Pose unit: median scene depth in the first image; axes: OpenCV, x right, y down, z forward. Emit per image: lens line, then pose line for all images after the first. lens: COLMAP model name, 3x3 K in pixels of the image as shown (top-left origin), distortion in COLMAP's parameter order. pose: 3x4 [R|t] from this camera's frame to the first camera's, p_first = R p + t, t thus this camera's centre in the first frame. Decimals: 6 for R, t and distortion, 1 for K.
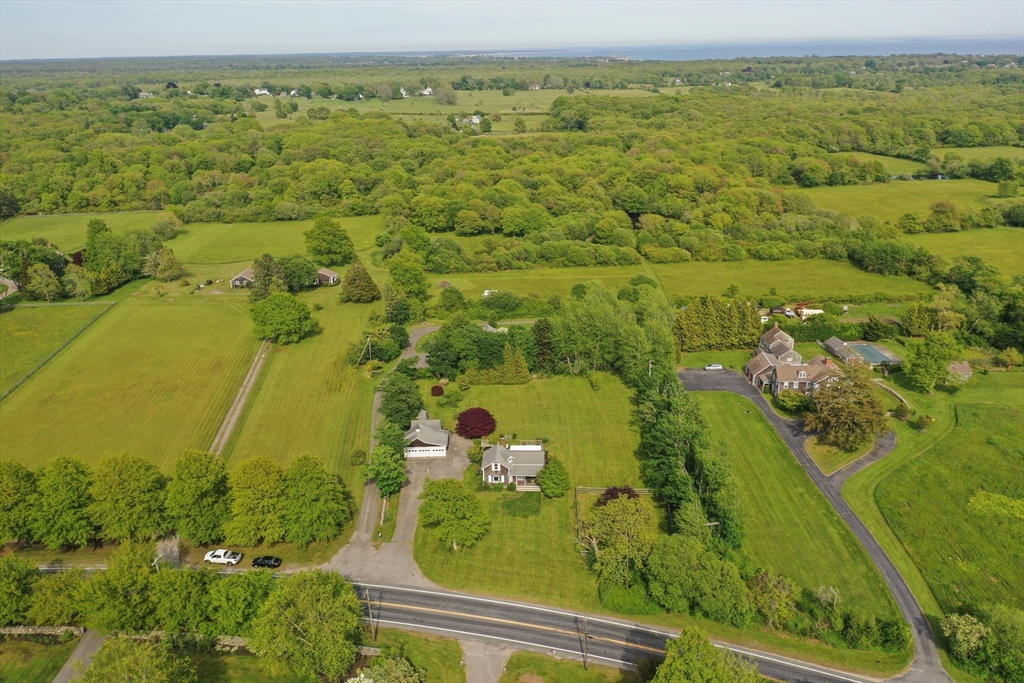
lens RADIAL K [[800.7, 0, 516.7], [0, 800.7, 341.8], [0, 0, 1]] dist [-0.006838, -0.000806]
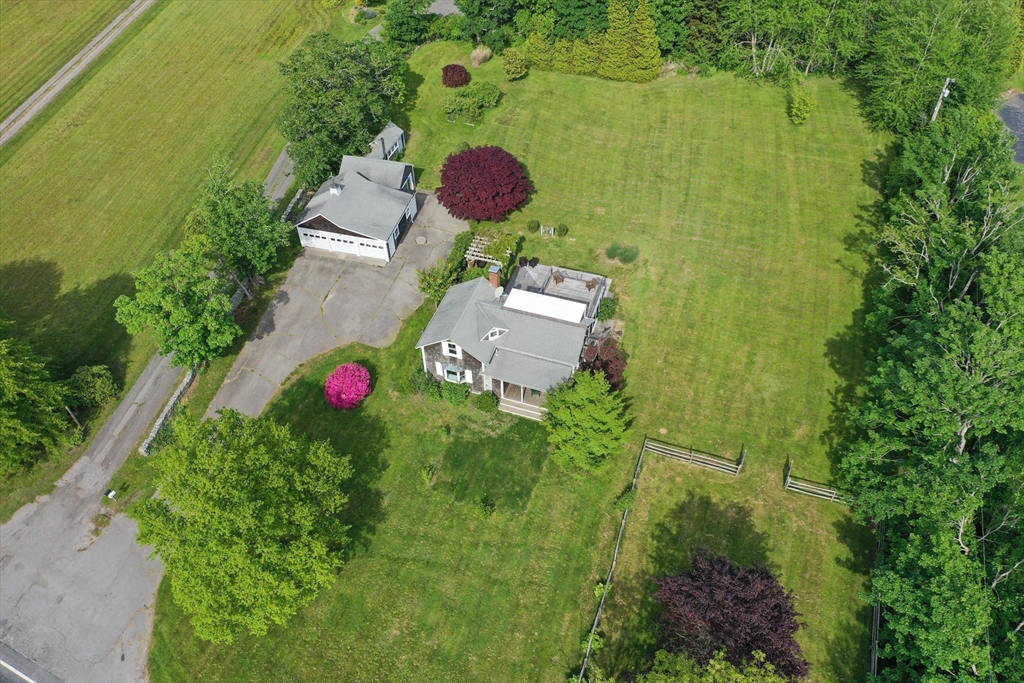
lens RADIAL K [[800.7, 0, 516.7], [0, 800.7, 341.8], [0, 0, 1]] dist [-0.006838, -0.000806]
pose [[0.958485, 0.212011, -0.190679, 0.069671], [-0.101641, 0.878814, 0.466213, -0.029250], [0.266414, -0.427478, 0.863879, 0.598425]]
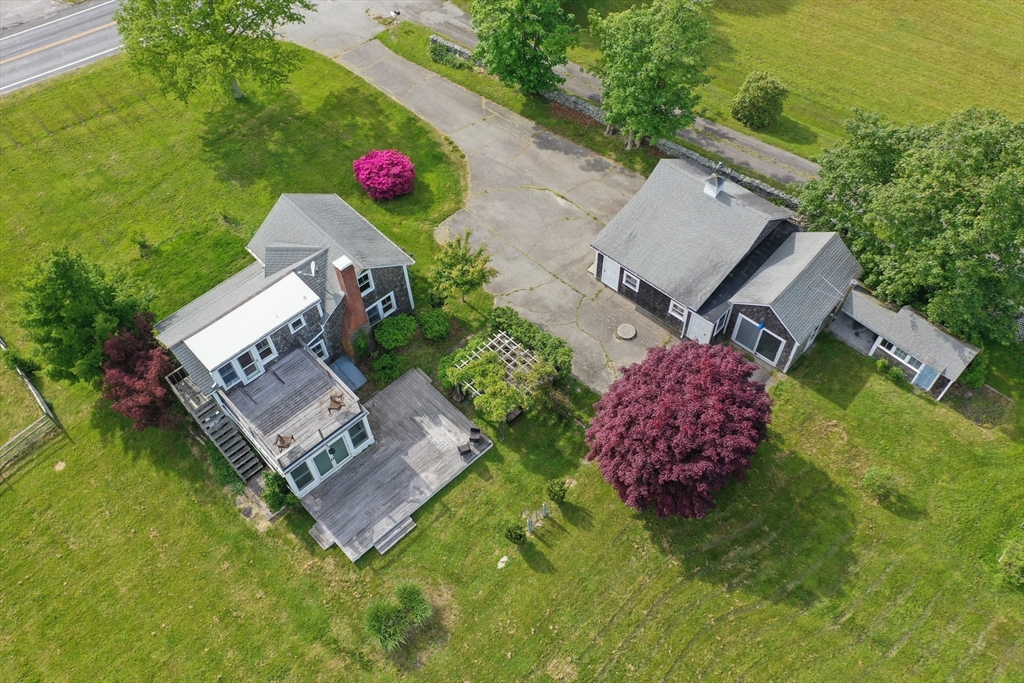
lens RADIAL K [[800.7, 0, 516.7], [0, 800.7, 341.8], [0, 0, 1]] dist [-0.006838, -0.000806]
pose [[-0.703574, 0.590972, -0.394633, 0.049100], [-0.213828, 0.353537, 0.910653, -0.088778], [0.677688, 0.725096, -0.122373, 0.995911]]
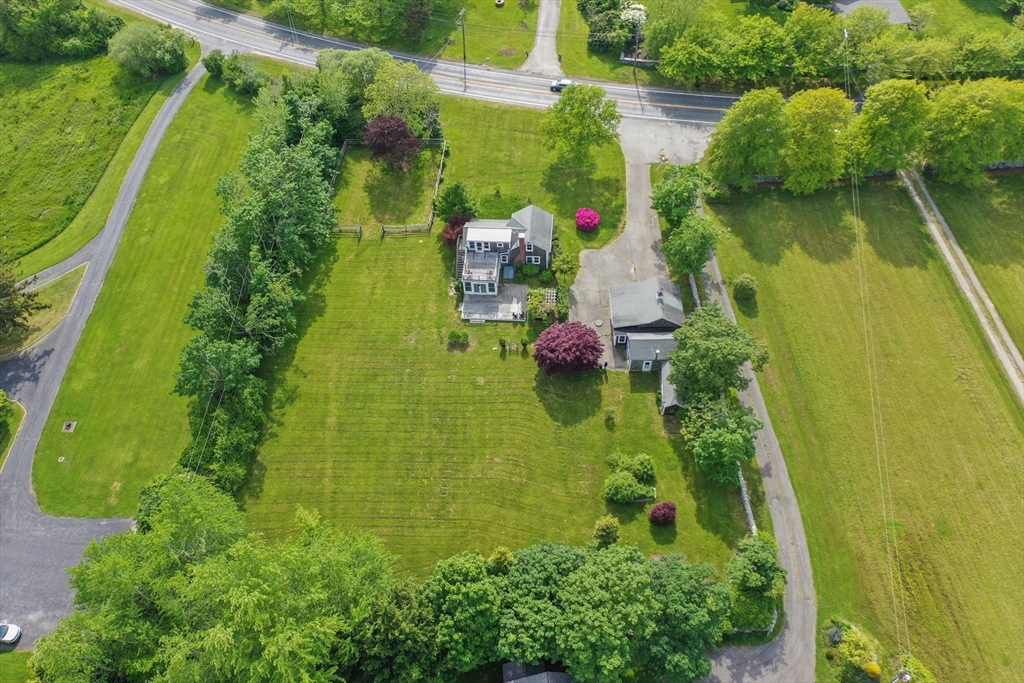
lens RADIAL K [[800.7, 0, 516.7], [0, 800.7, 341.8], [0, 0, 1]] dist [-0.006838, -0.000806]
pose [[-0.998342, -0.005351, 0.057310, -0.048486], [0.053576, 0.277595, 0.959203, -0.461952], [-0.021042, 0.960683, -0.276848, 1.173066]]
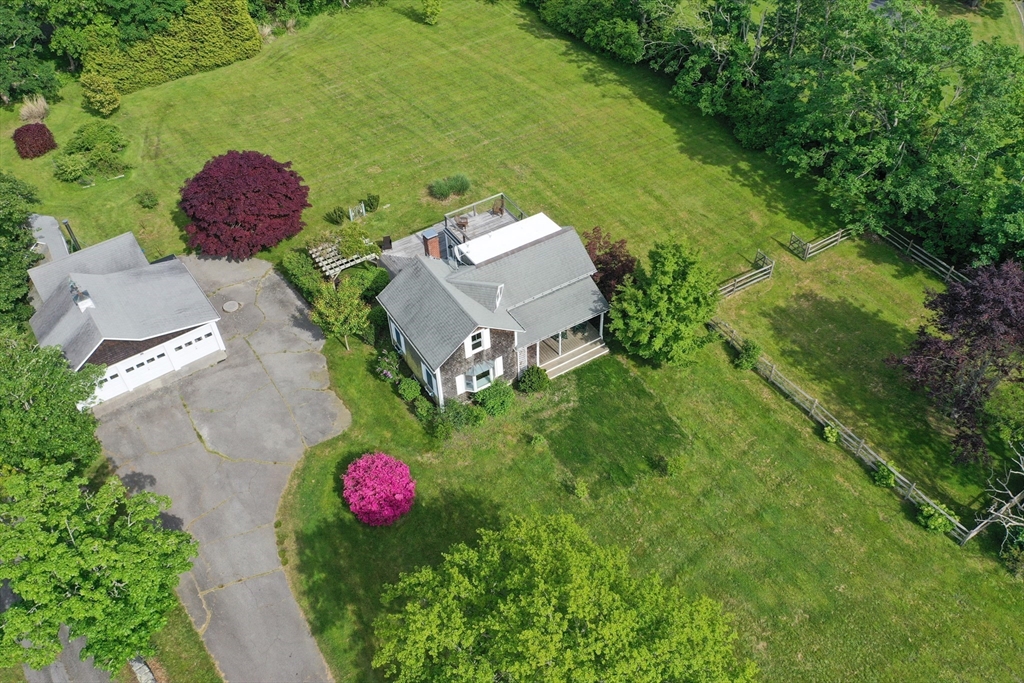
lens RADIAL K [[800.7, 0, 516.7], [0, 800.7, 341.8], [0, 0, 1]] dist [-0.006838, -0.000806]
pose [[0.825760, -0.398726, 0.398922, -0.112407], [0.202532, 0.869726, 0.450063, 0.028805], [-0.526405, -0.290849, 0.798940, 0.684027]]
